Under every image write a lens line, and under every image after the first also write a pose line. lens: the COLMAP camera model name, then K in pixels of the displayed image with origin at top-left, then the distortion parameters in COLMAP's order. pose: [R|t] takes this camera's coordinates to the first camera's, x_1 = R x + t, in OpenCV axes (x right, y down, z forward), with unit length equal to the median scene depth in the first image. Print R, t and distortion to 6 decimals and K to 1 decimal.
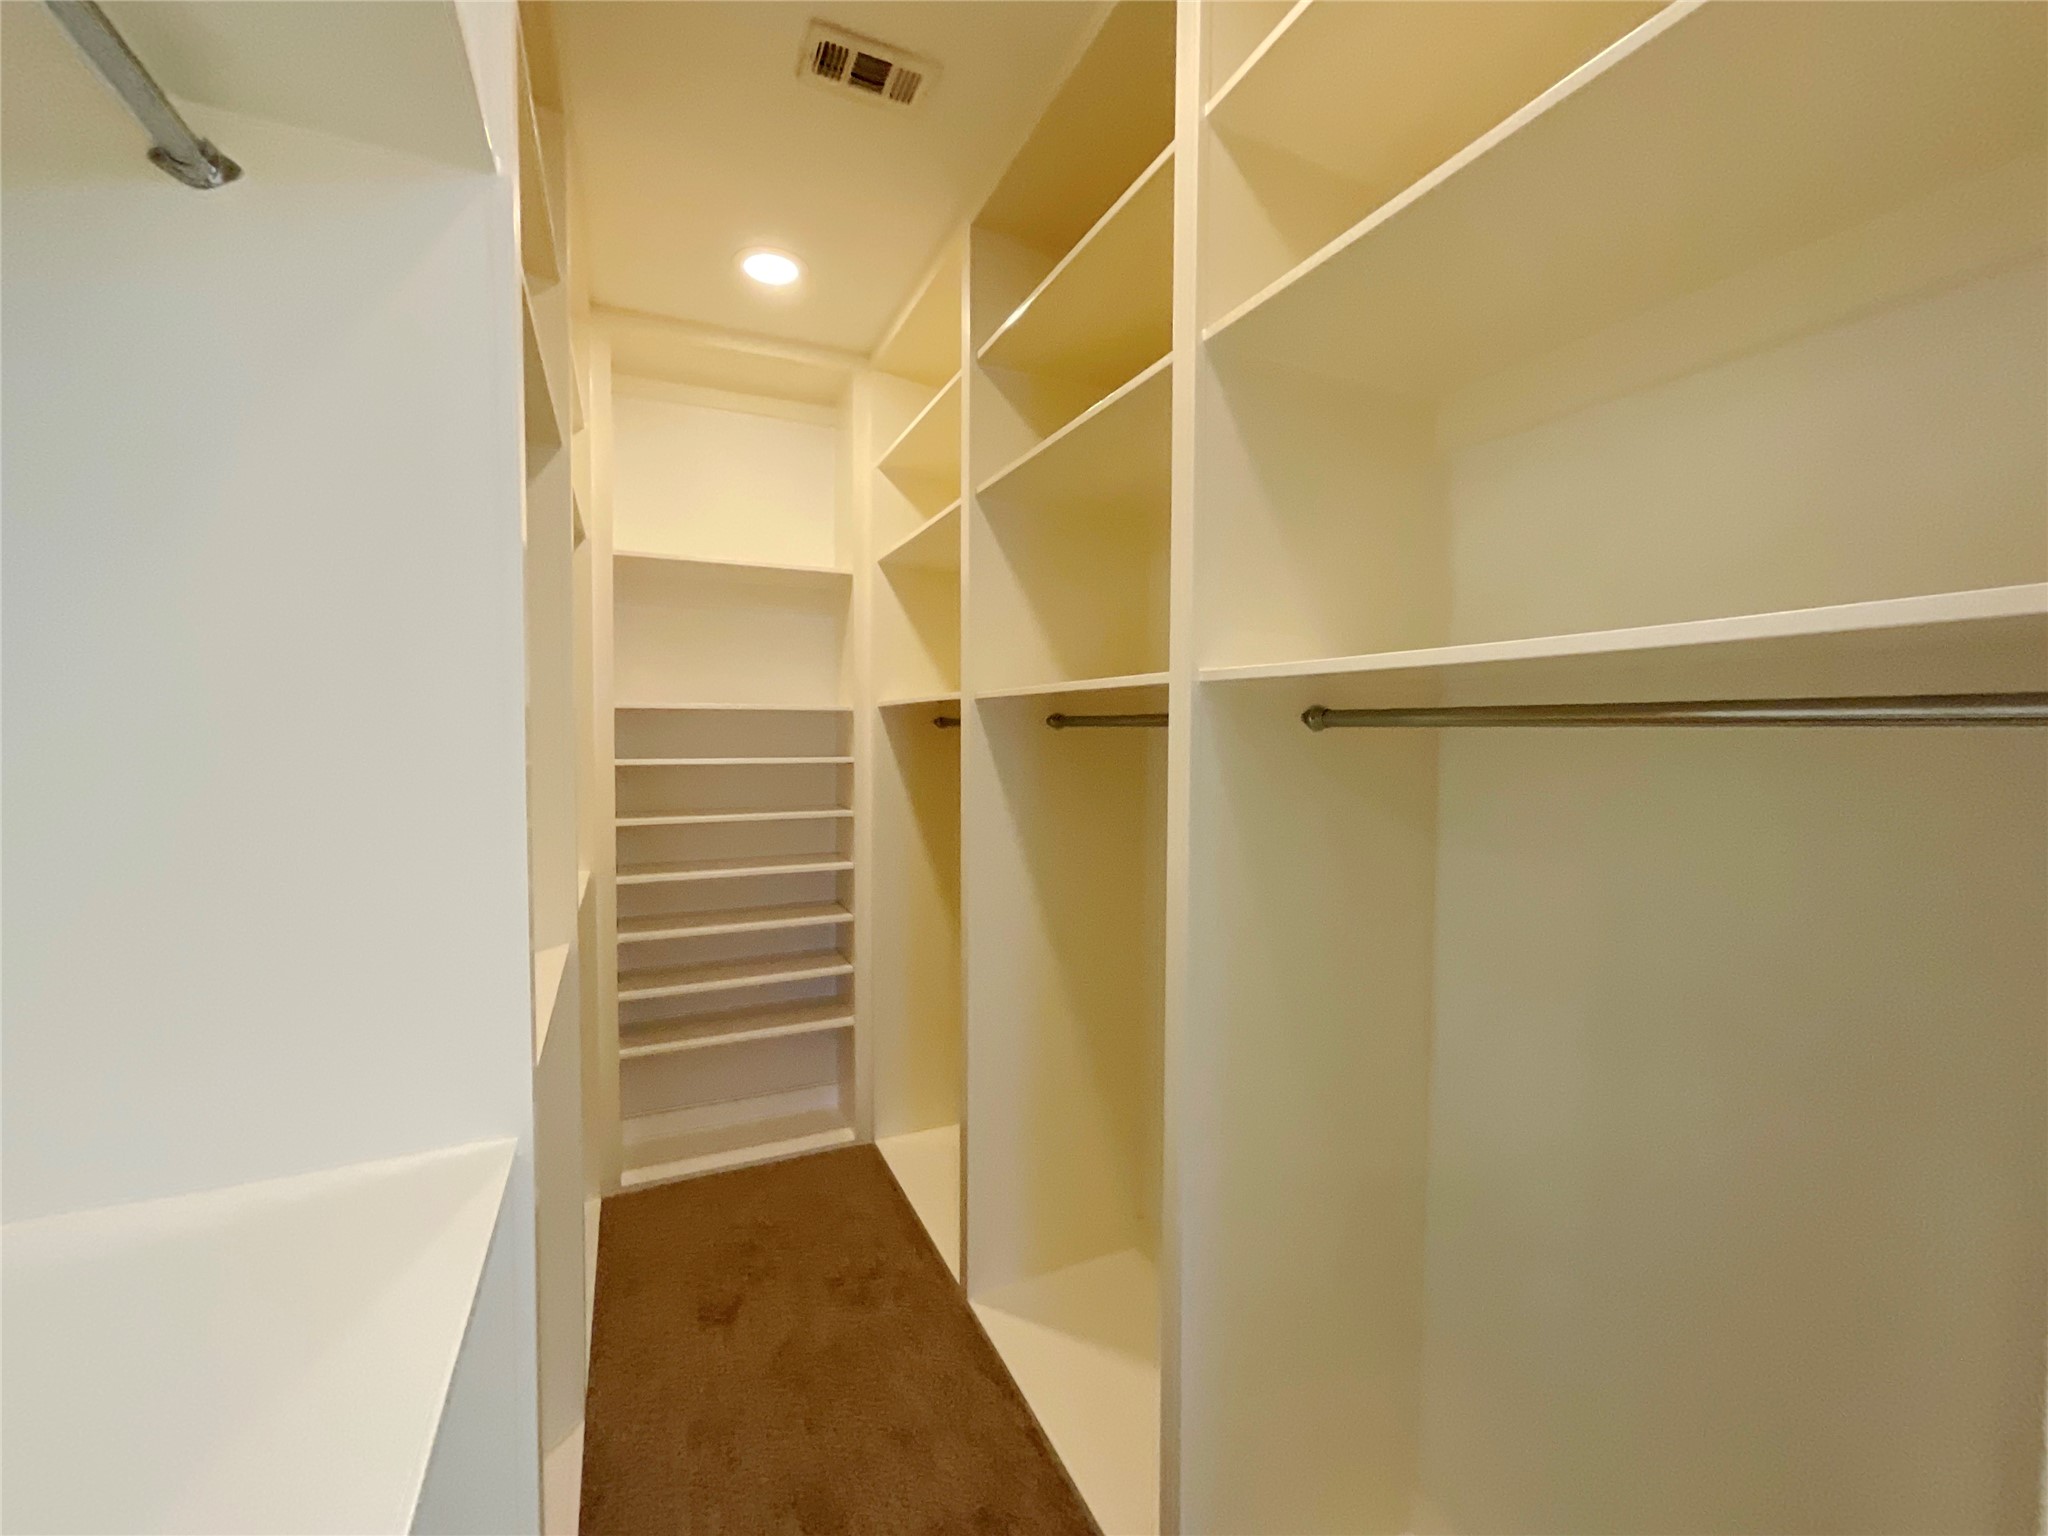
lens RADIAL K [[834.5, 0, 1028.9], [0, 834.5, 775.5], [0, 0, 1]] dist [-0.000409, 0.000253]
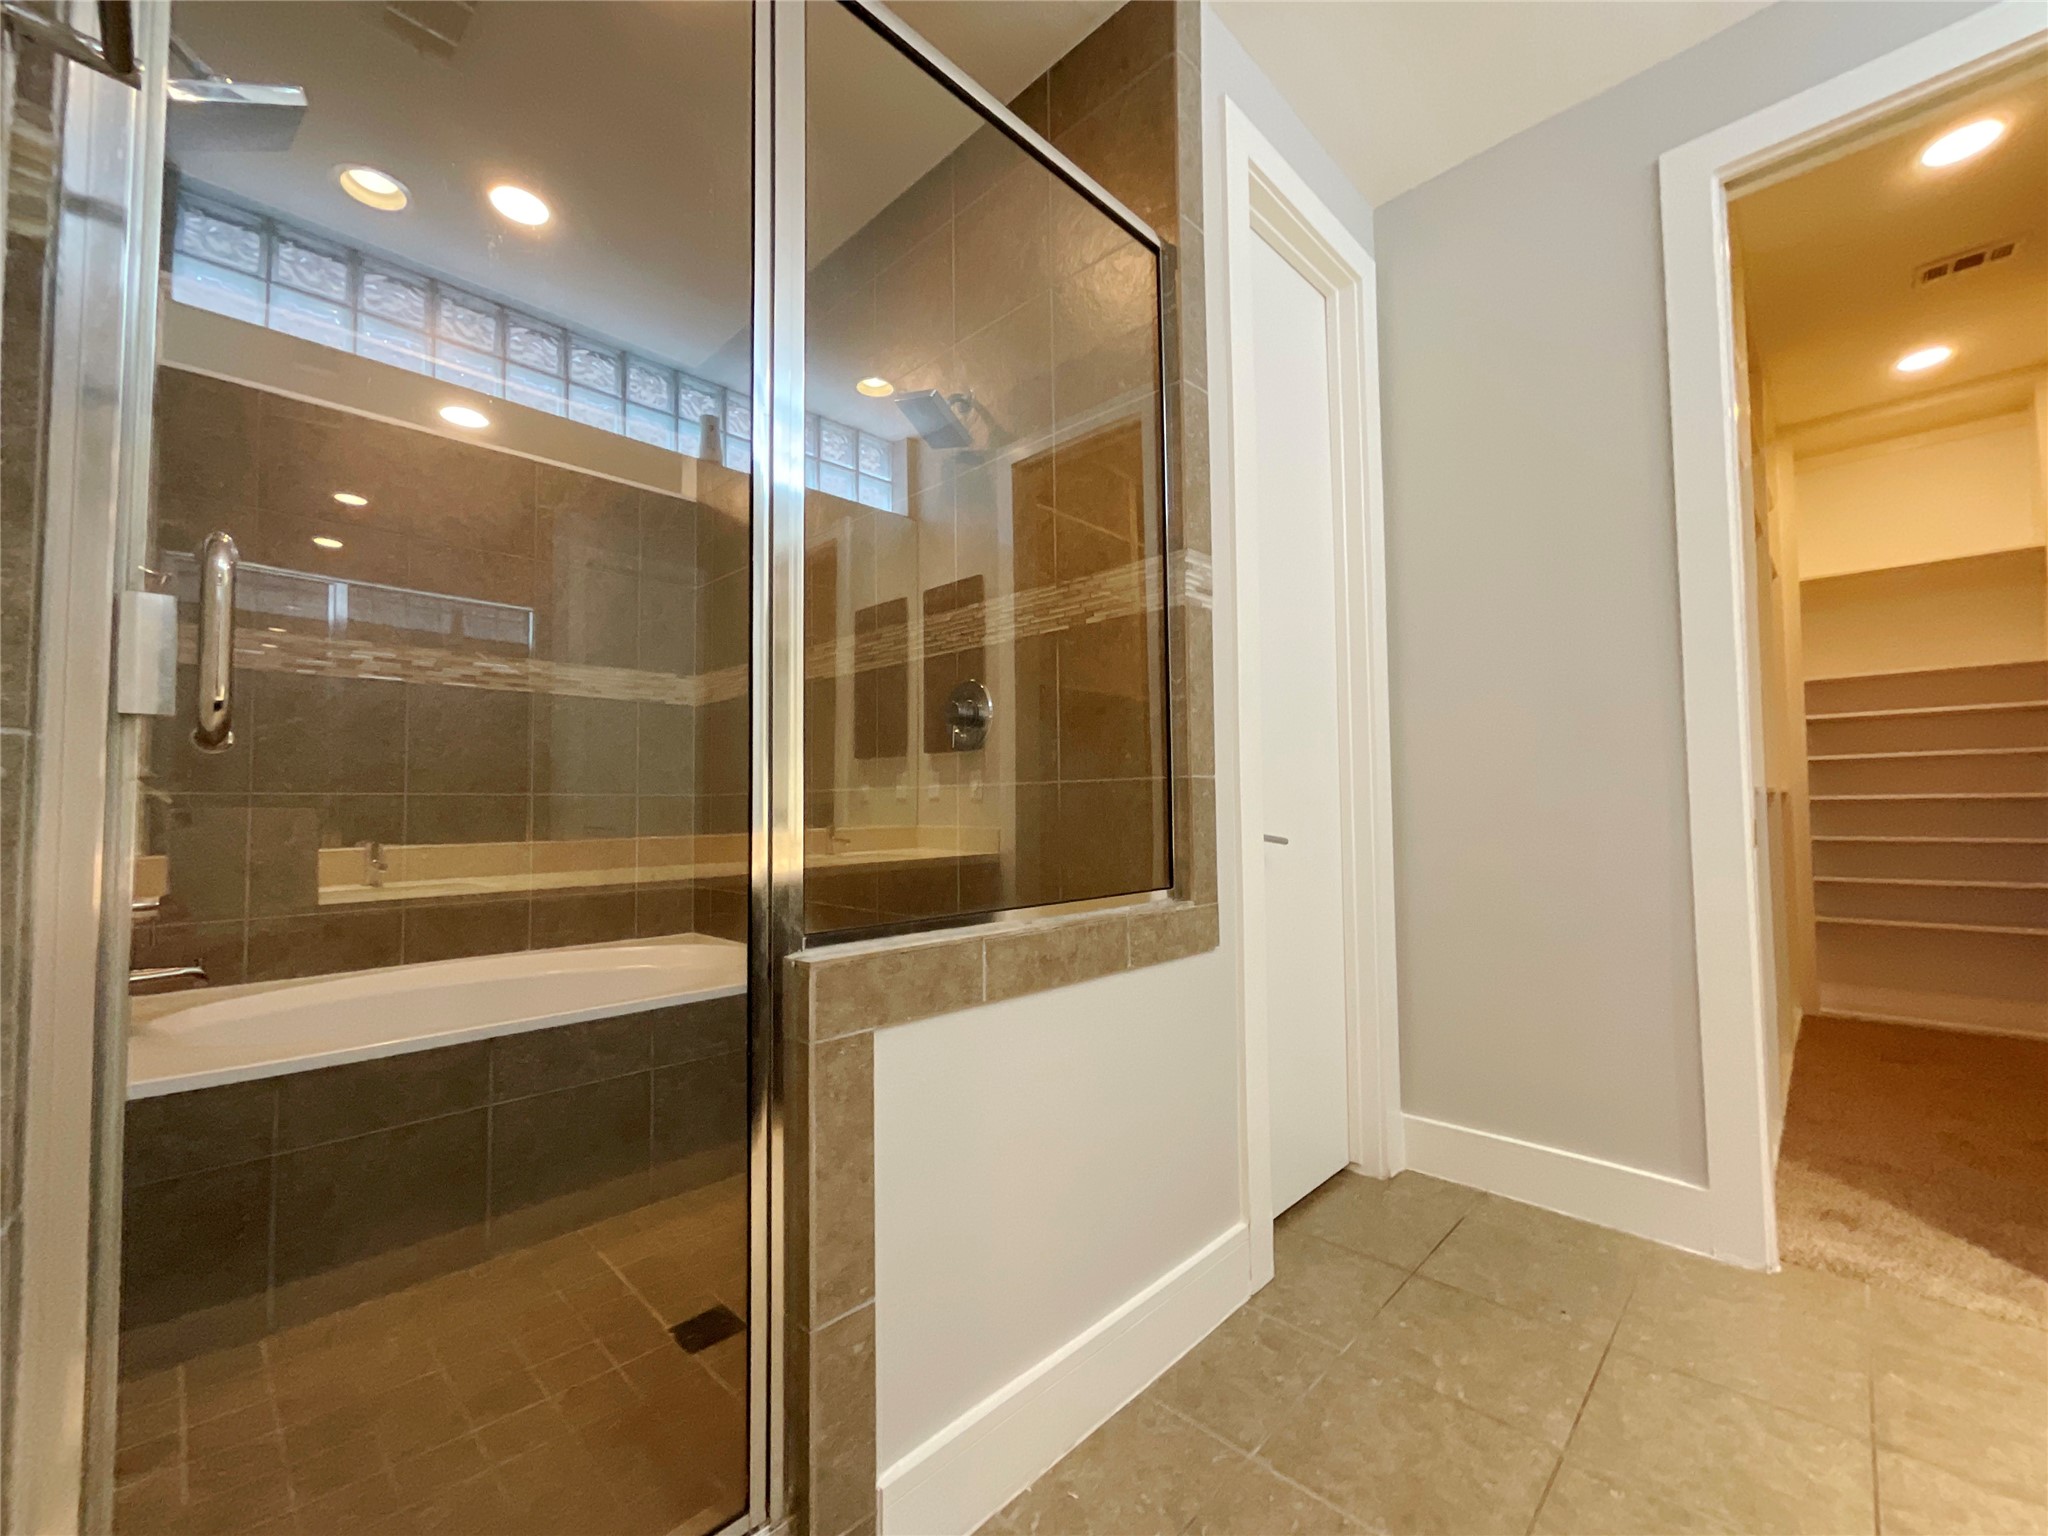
lens RADIAL K [[834.5, 0, 1020.0], [0, 834.5, 765.3], [0, 0, 1]] dist [-0.000409, 0.000253]
pose [[0.339674, -0.060939, -0.938567, 0.431376], [-0.040961, 0.995994, -0.079492, 0.251472], [0.939651, 0.065446, 0.335817, -0.833542]]
